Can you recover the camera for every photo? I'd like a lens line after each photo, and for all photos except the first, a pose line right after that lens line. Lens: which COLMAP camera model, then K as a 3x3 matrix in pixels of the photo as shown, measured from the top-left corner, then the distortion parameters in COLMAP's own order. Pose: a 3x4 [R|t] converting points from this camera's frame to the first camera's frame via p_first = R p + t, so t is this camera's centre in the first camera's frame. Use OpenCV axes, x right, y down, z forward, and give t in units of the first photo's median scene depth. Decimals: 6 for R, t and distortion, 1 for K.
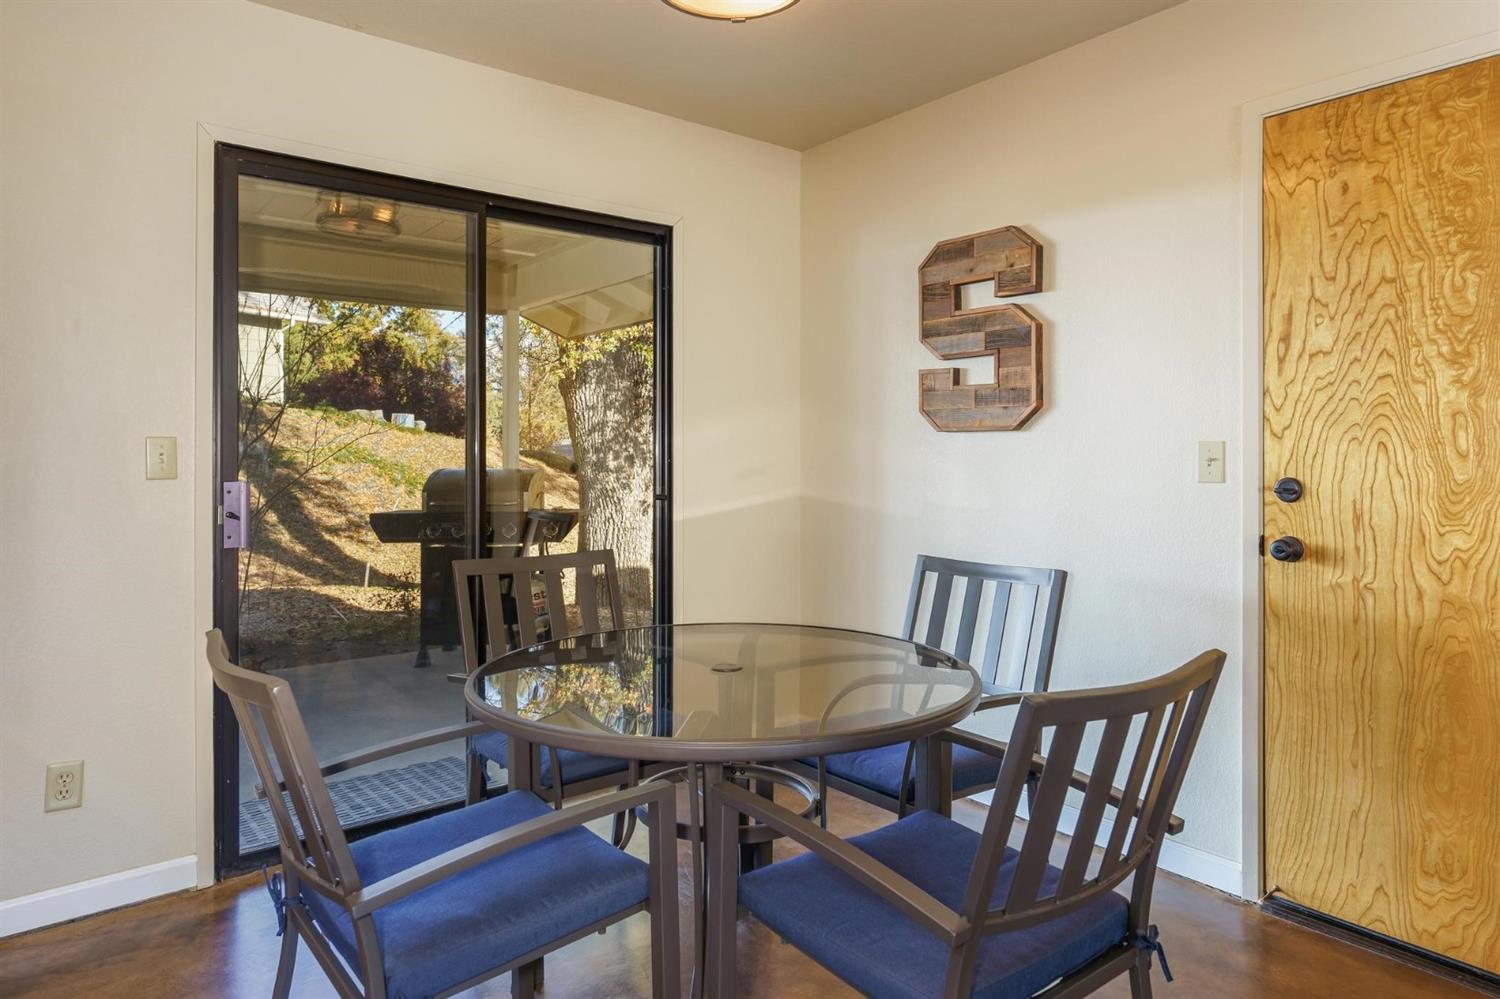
lens RADIAL K [[900.7, 0, 763.8], [0, 900.7, 457.3], [0, 0, 1]] dist [-0.029554, 0.000364]
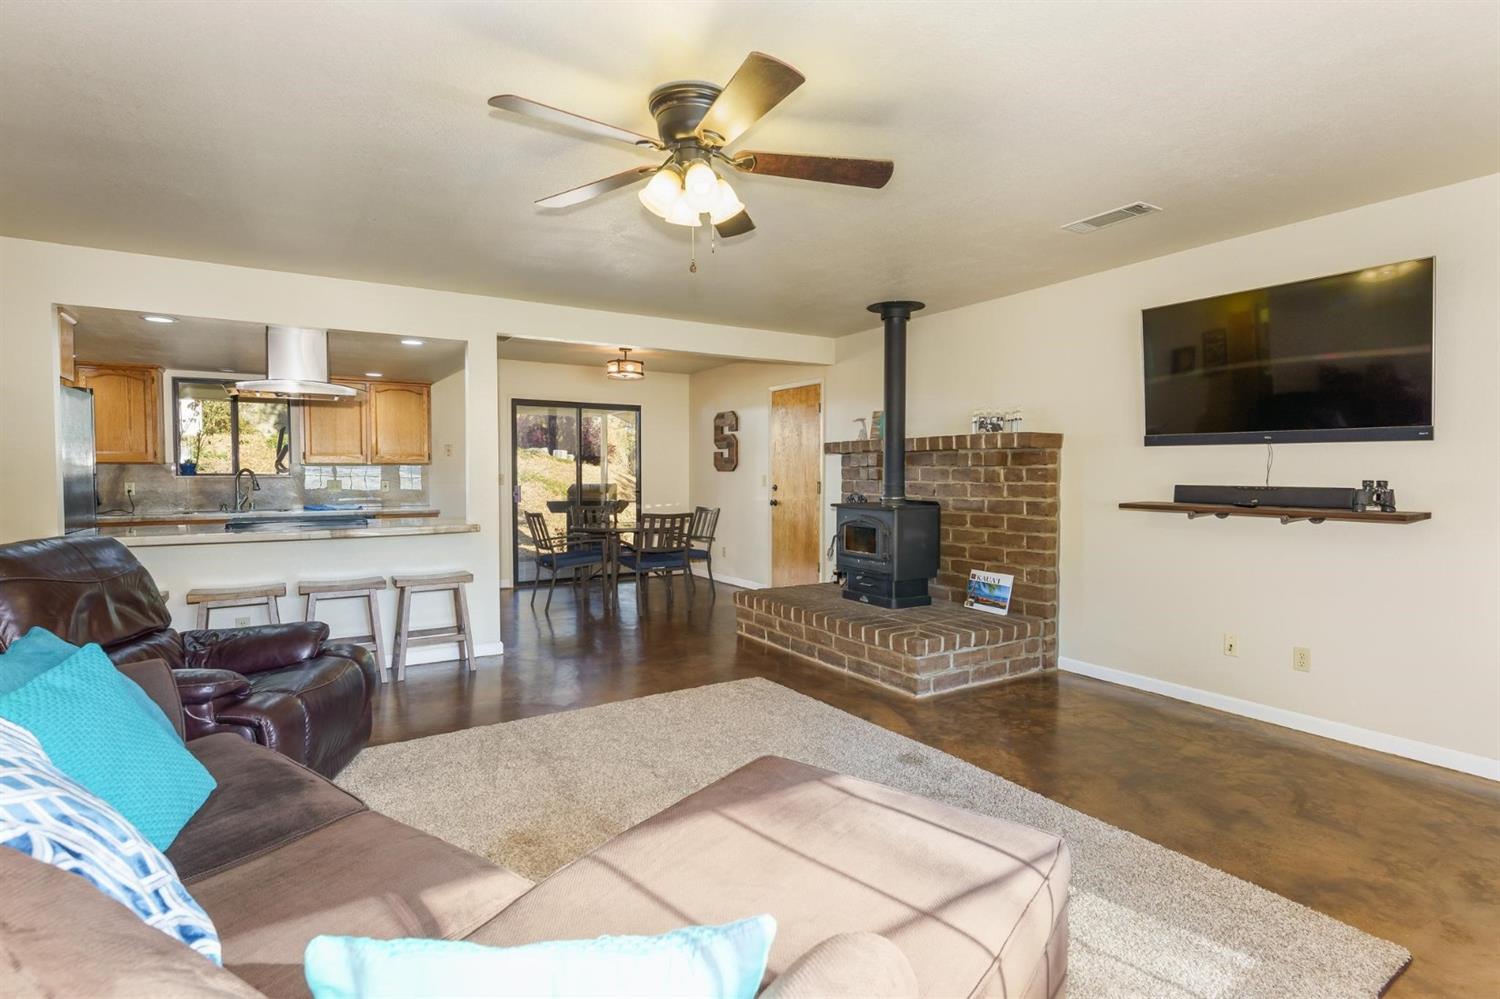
lens RADIAL K [[732.9, 0, 755.5], [0, 732.9, 487.7], [0, 0, 1]] dist [-0.000916, -0.000331]
pose [[0.992429, 0.000877, -0.122819, 0.662806], [0.000918, 0.999894, 0.014560, -0.007879], [0.122818, -0.014563, 0.992322, -1.630605]]
